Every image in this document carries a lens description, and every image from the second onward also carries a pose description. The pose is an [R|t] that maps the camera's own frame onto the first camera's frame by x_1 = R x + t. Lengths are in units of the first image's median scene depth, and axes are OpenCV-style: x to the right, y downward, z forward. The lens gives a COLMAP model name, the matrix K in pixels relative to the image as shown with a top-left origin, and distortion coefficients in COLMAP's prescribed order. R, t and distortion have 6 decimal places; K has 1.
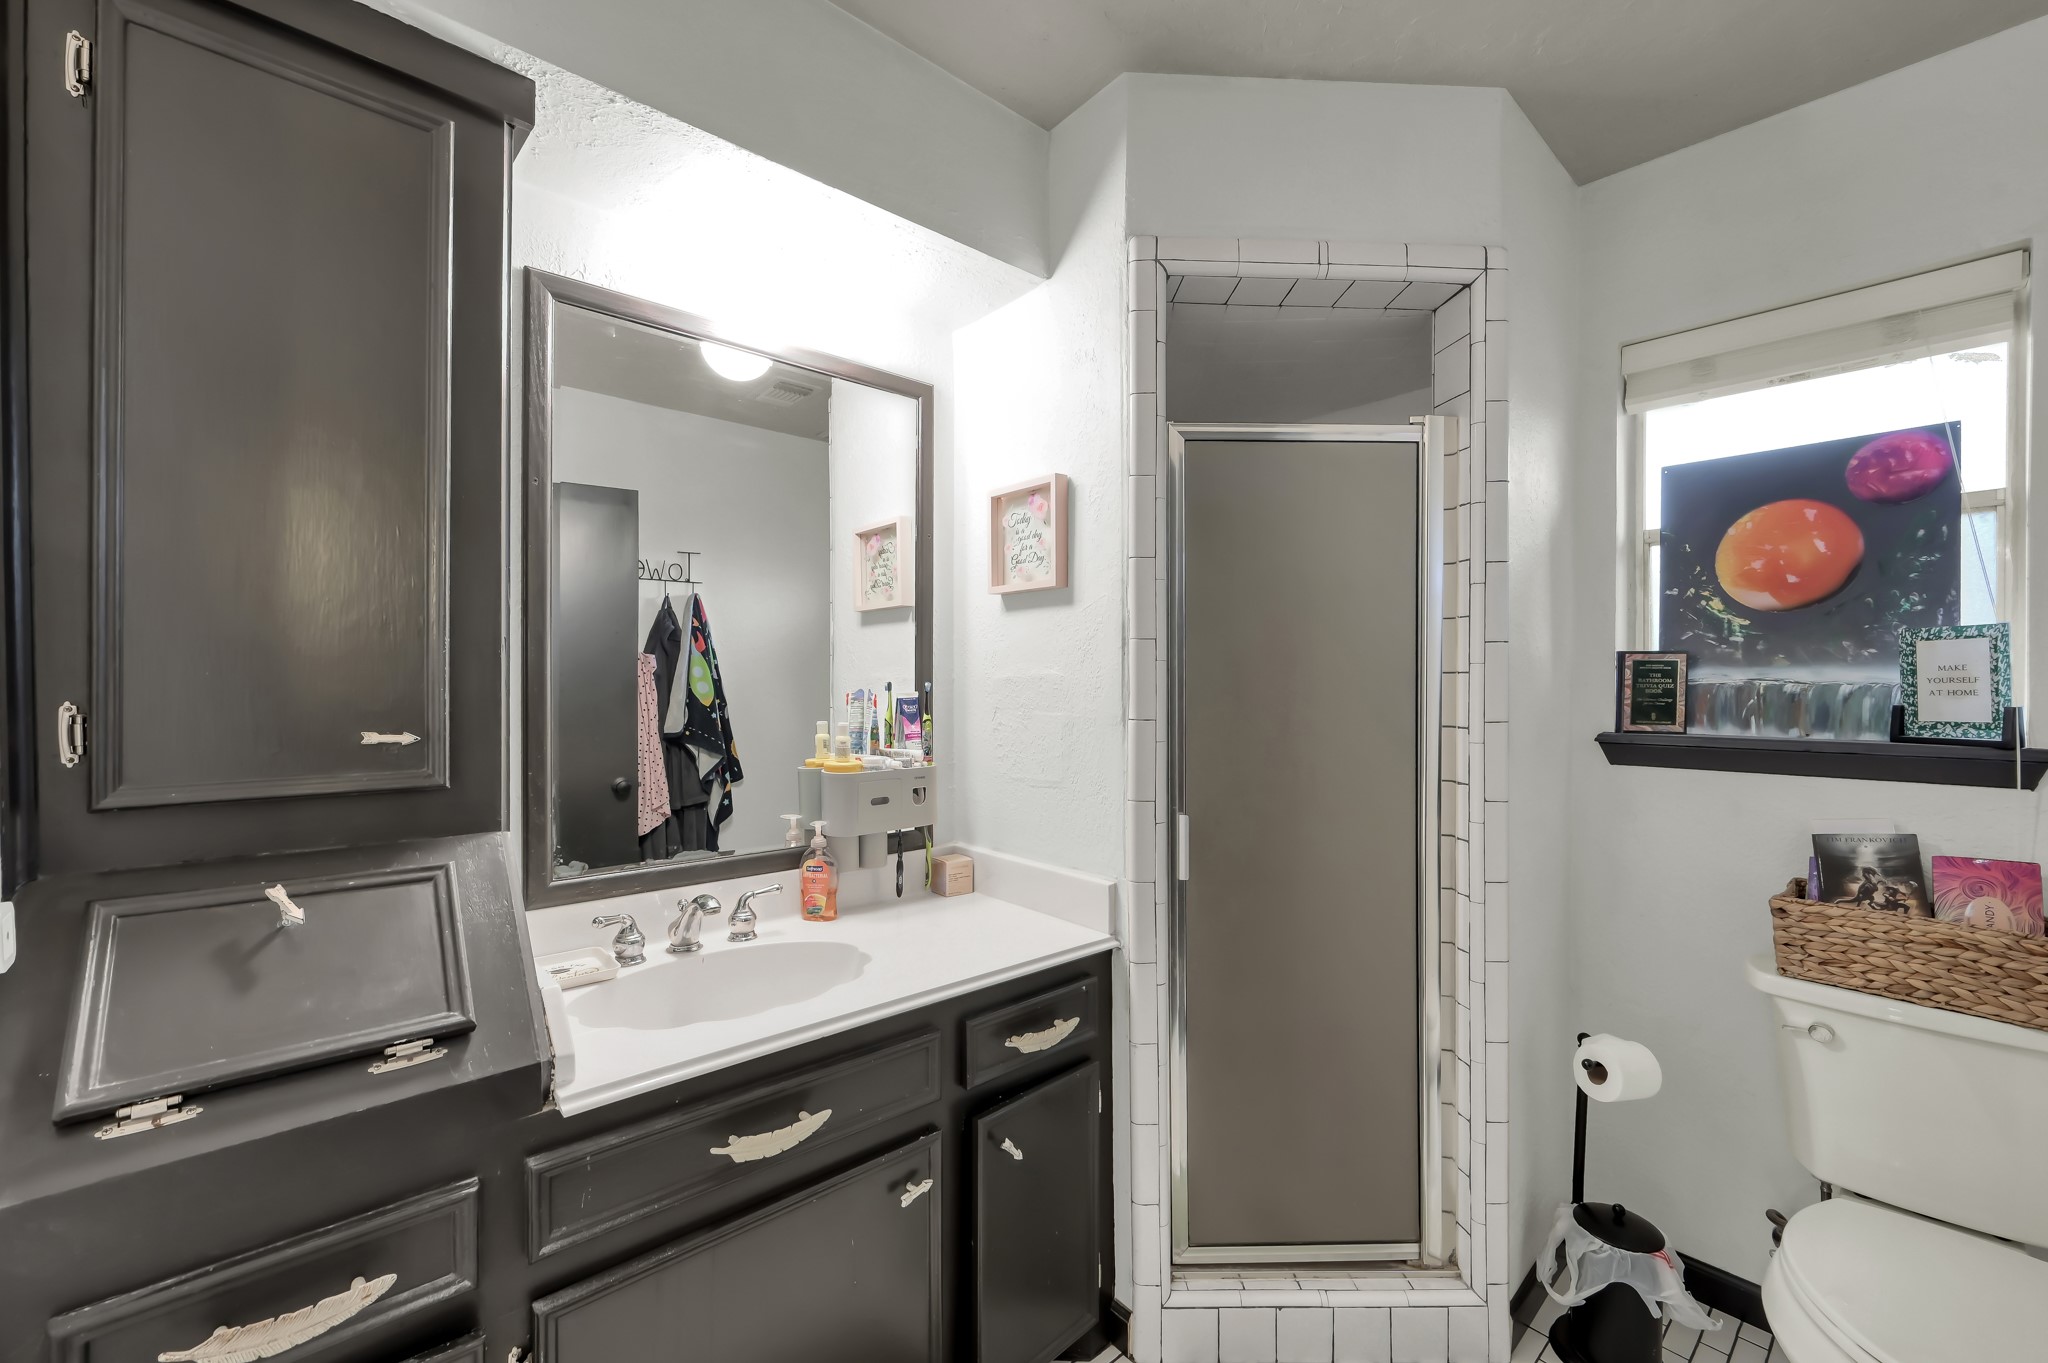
lens RADIAL K [[813.9, 0, 1023.4], [0, 813.9, 677.7], [0, 0, 1]] dist [0.000435, -0.000053]
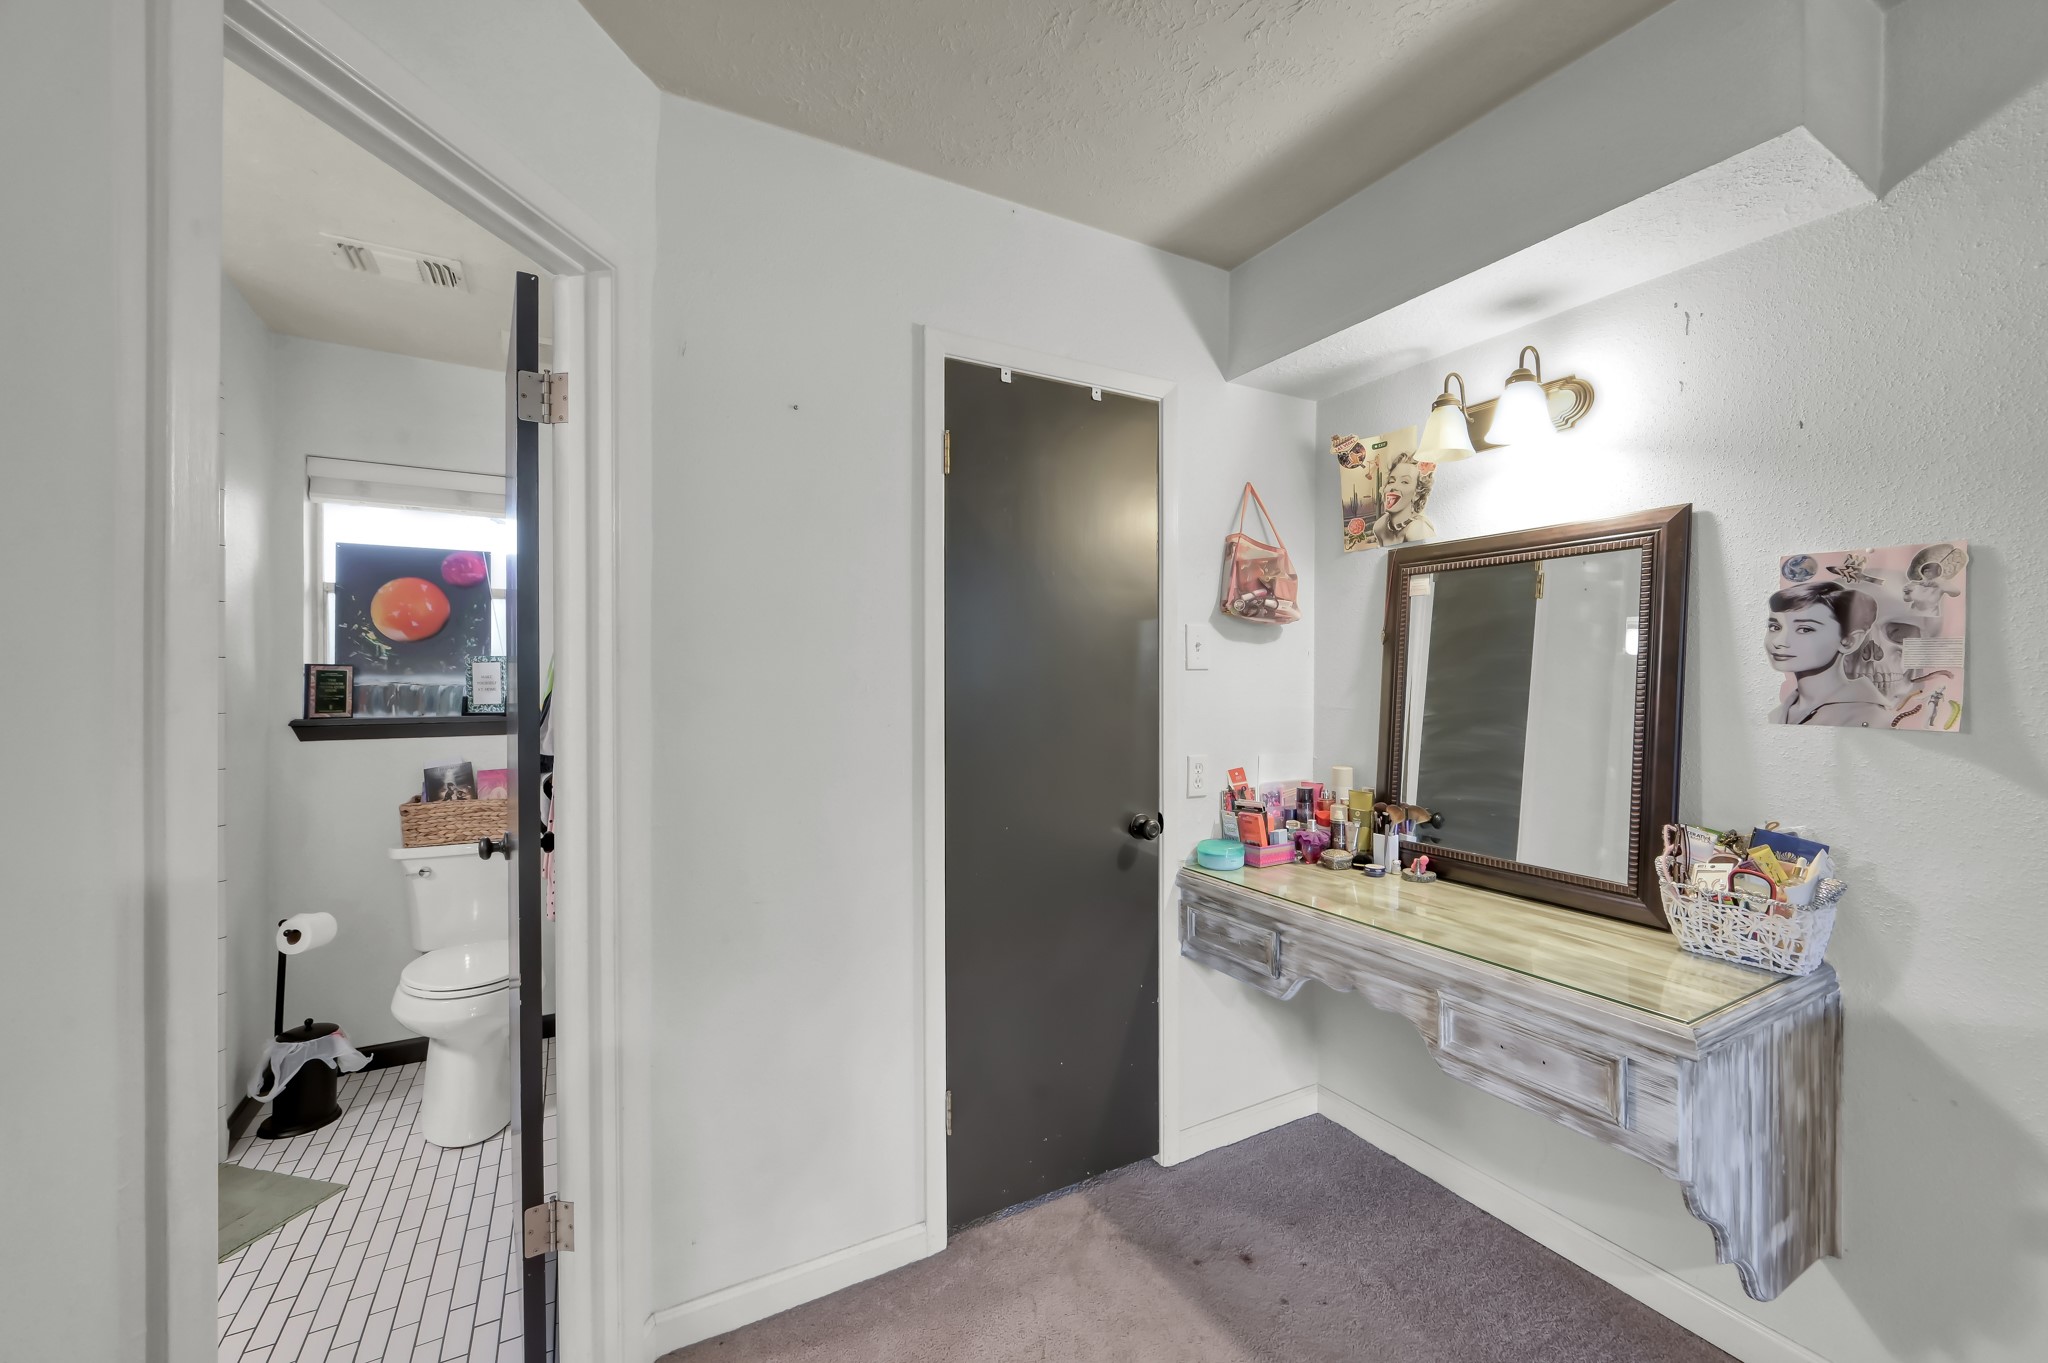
lens RADIAL K [[813.9, 0, 1028.7], [0, 813.9, 687.2], [0, 0, 1]] dist [0.000435, -0.000053]
pose [[0.206912, -0.005956, 0.978342, -0.469964], [0.001997, 0.999982, 0.005666, 0.004695], [-0.978358, 0.000782, 0.206920, -0.624829]]
